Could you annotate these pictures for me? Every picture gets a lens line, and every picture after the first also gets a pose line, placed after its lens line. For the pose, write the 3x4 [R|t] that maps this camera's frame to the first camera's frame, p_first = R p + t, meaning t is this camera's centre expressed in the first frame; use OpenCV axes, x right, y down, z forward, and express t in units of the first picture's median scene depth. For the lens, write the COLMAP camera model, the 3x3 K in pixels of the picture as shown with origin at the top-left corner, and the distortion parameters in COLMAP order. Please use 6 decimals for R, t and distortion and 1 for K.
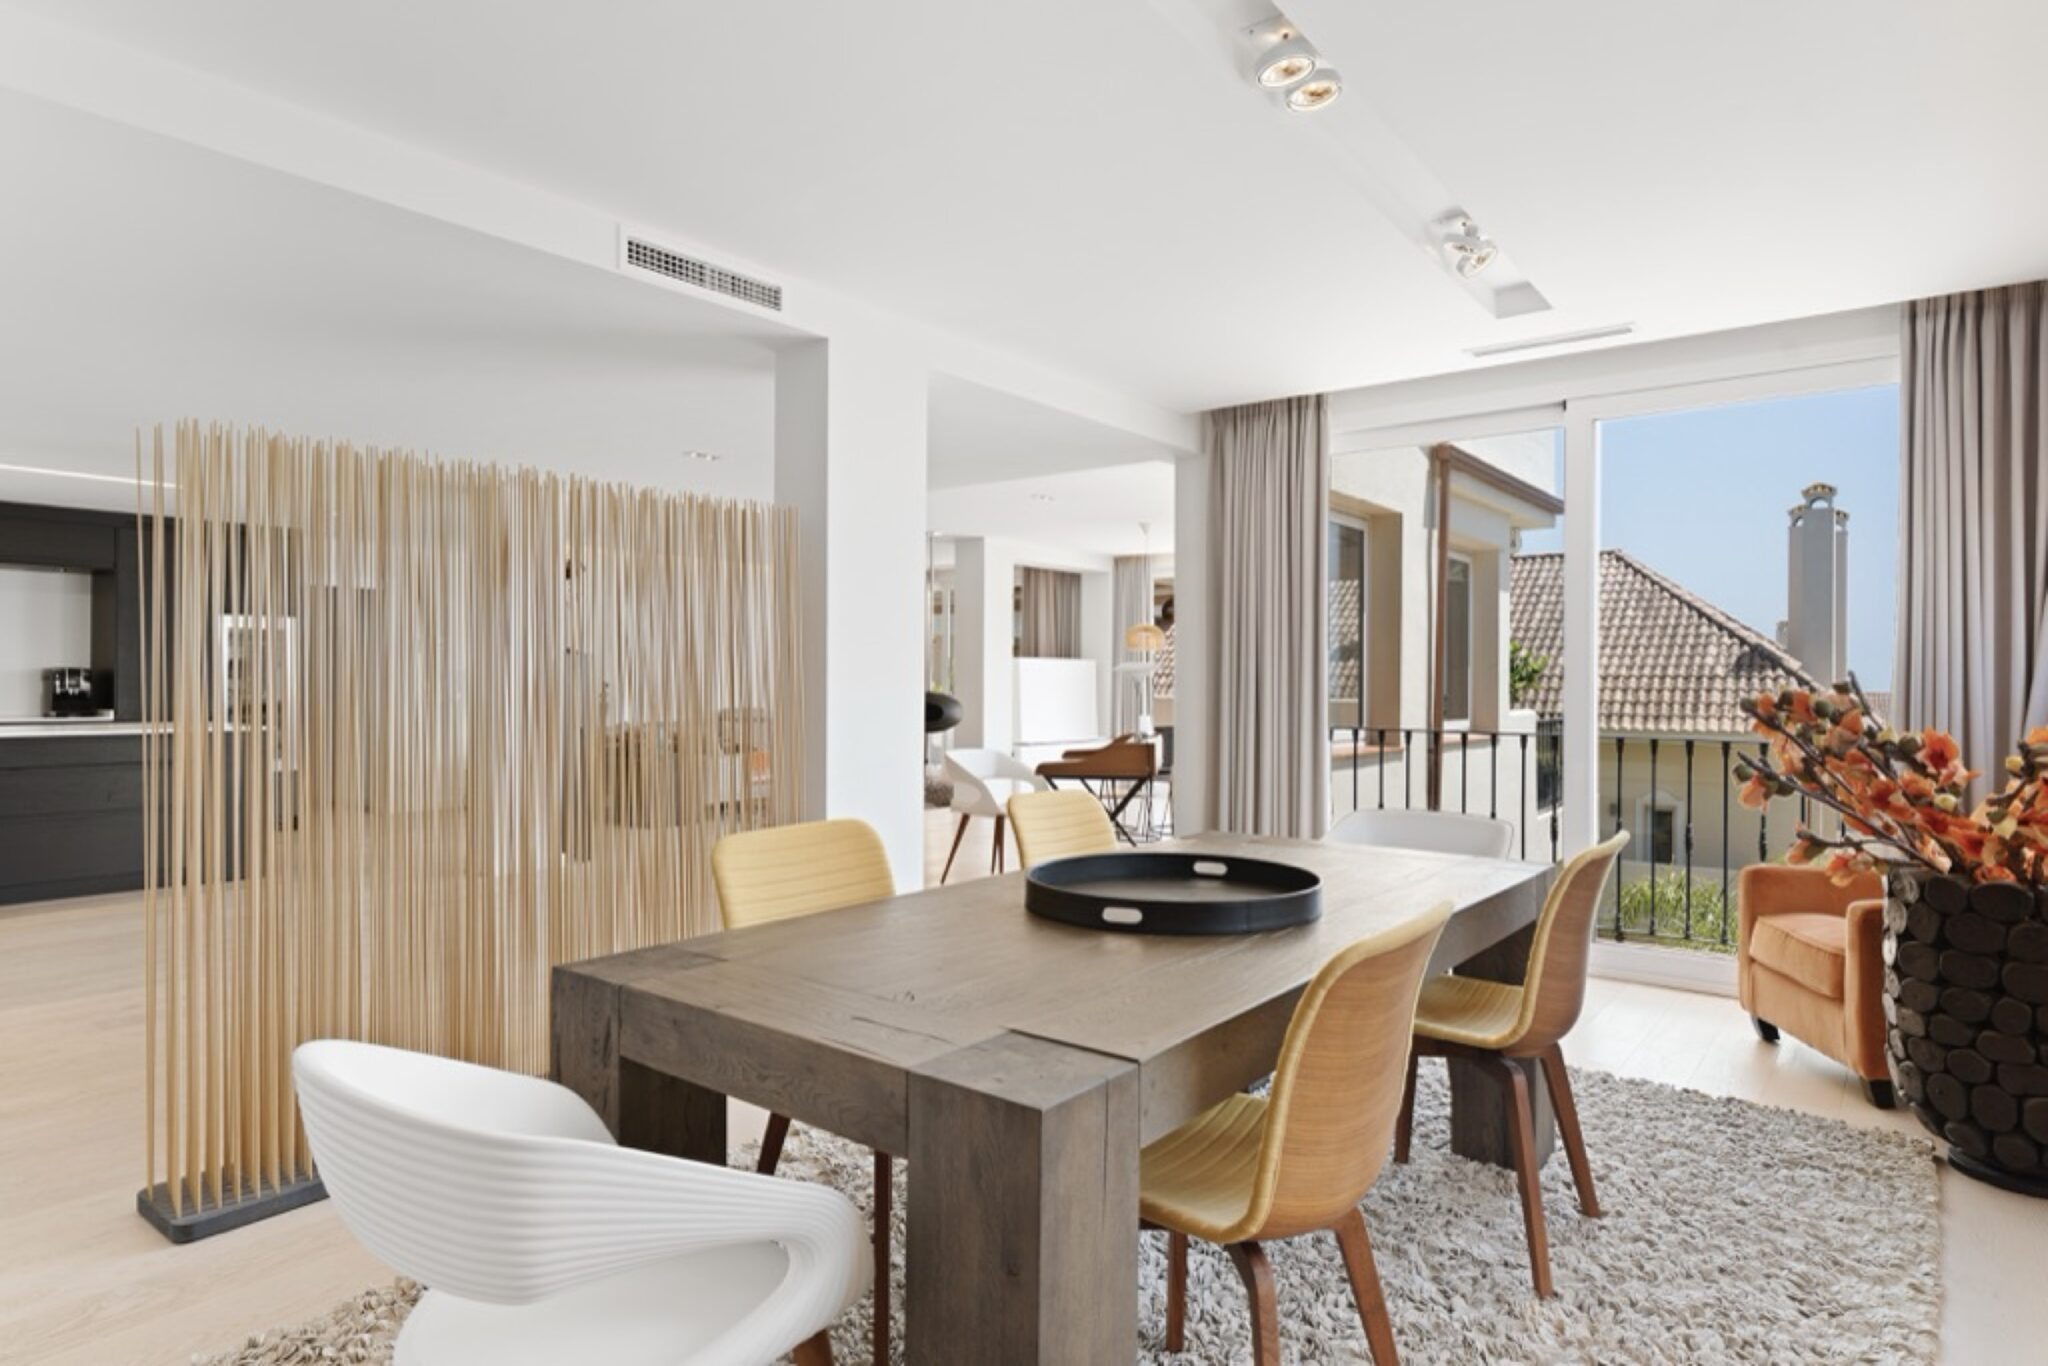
lens RADIAL K [[1121.2, 0, 1024.0], [0, 1121.2, 683.0], [0, 0, 1]] dist [0.000799, 0.000113]
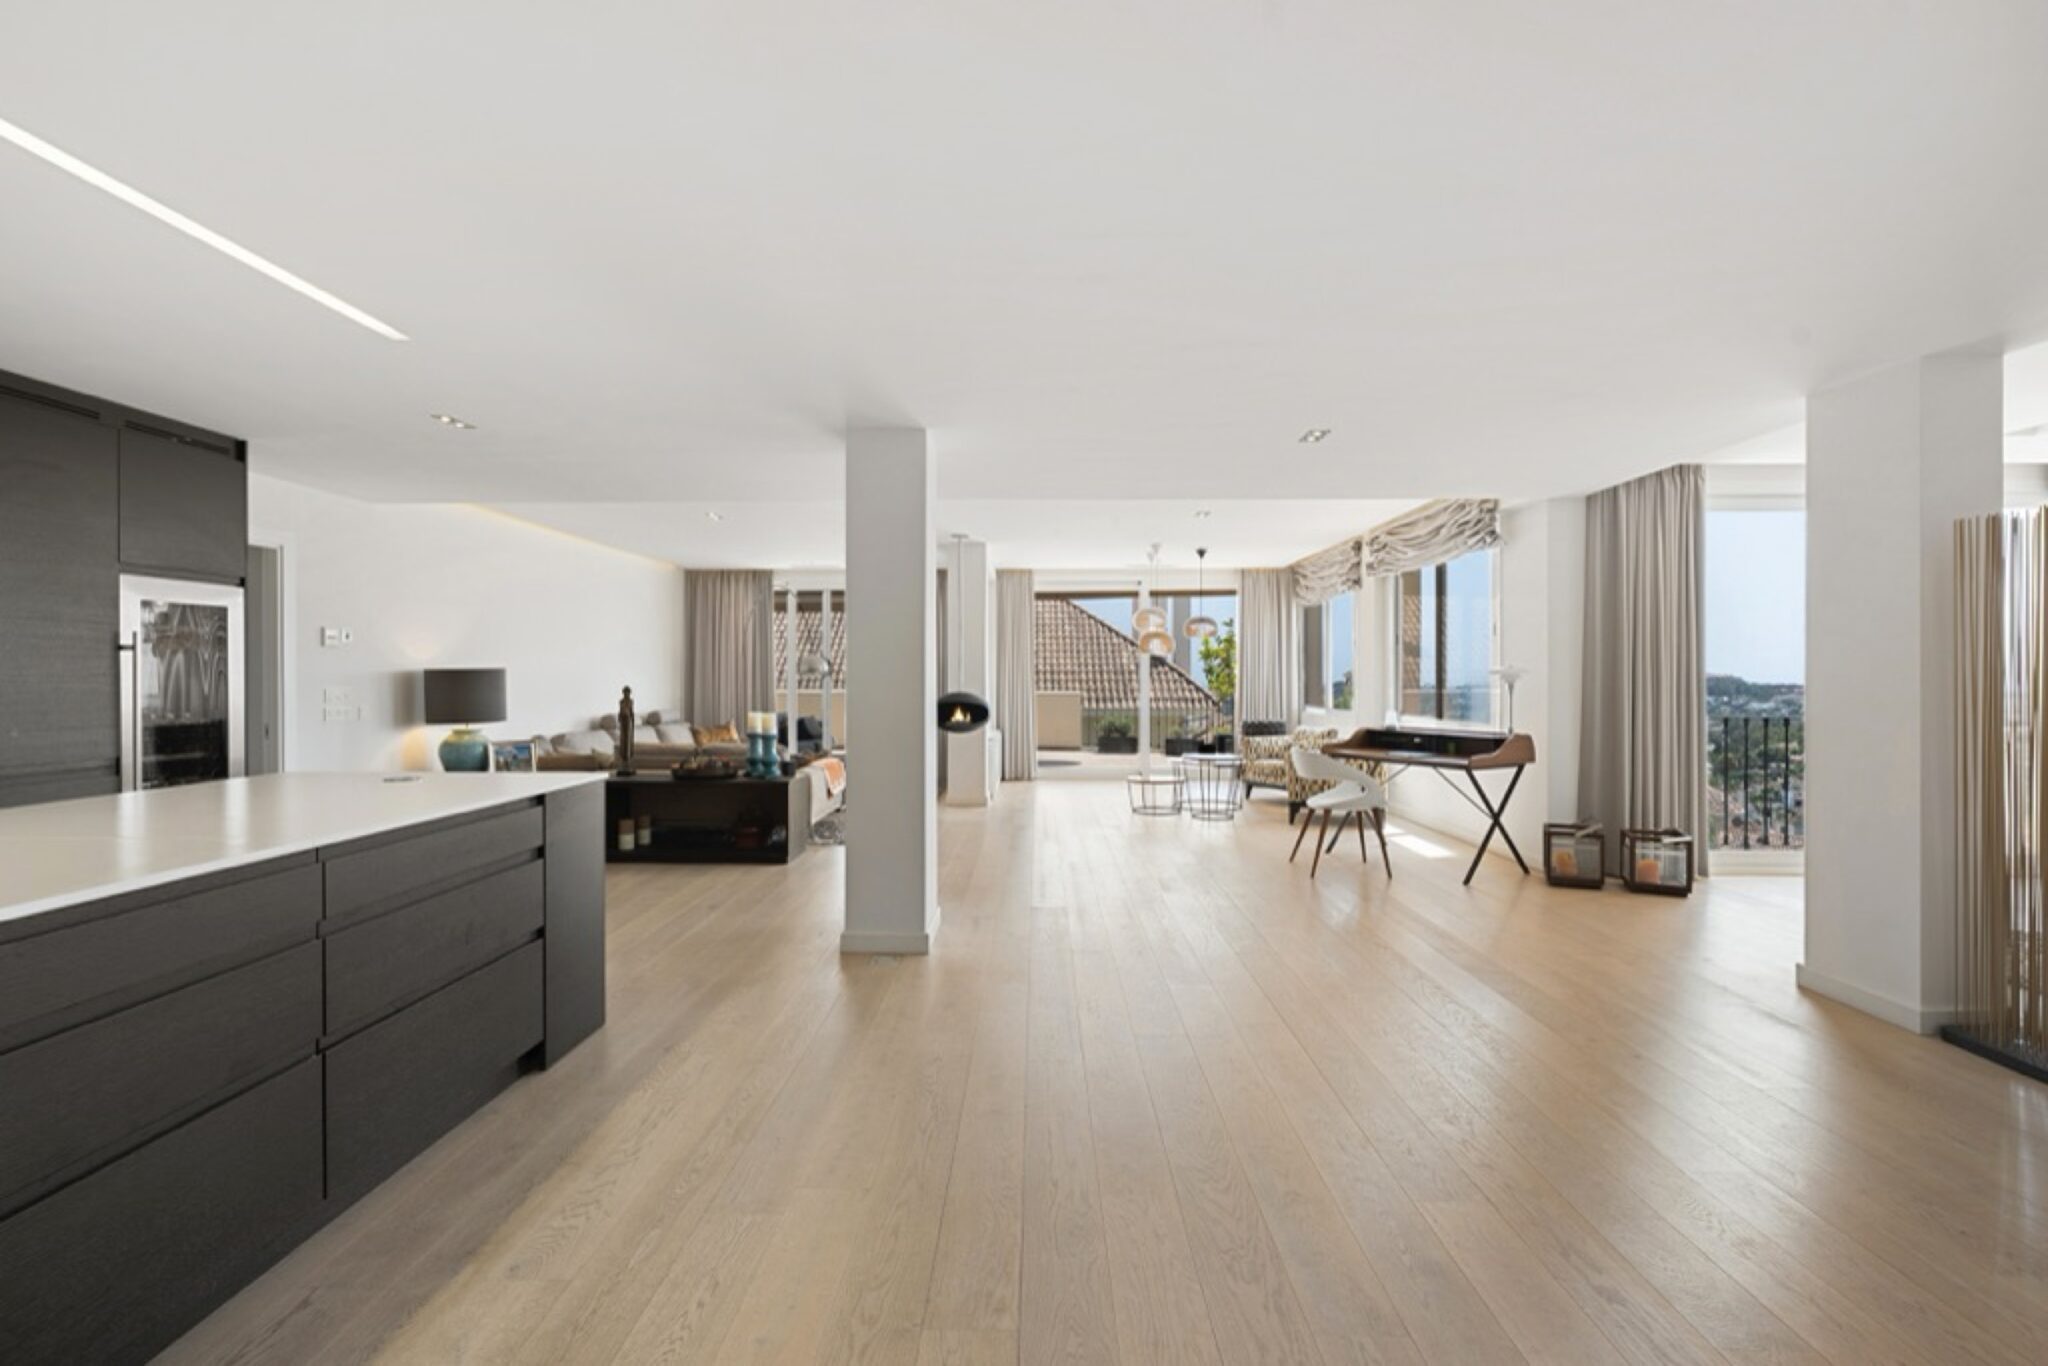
lens RADIAL K [[886.4, 0, 1024.0], [0, 886.4, 683.0], [0, 0, 1]] dist [0.000697, 0.000002]
pose [[0.786063, -0.011286, 0.618043, -0.228703], [0.005926, 0.999925, 0.010723, -0.004260], [-0.618118, -0.004767, 0.786071, 0.150870]]
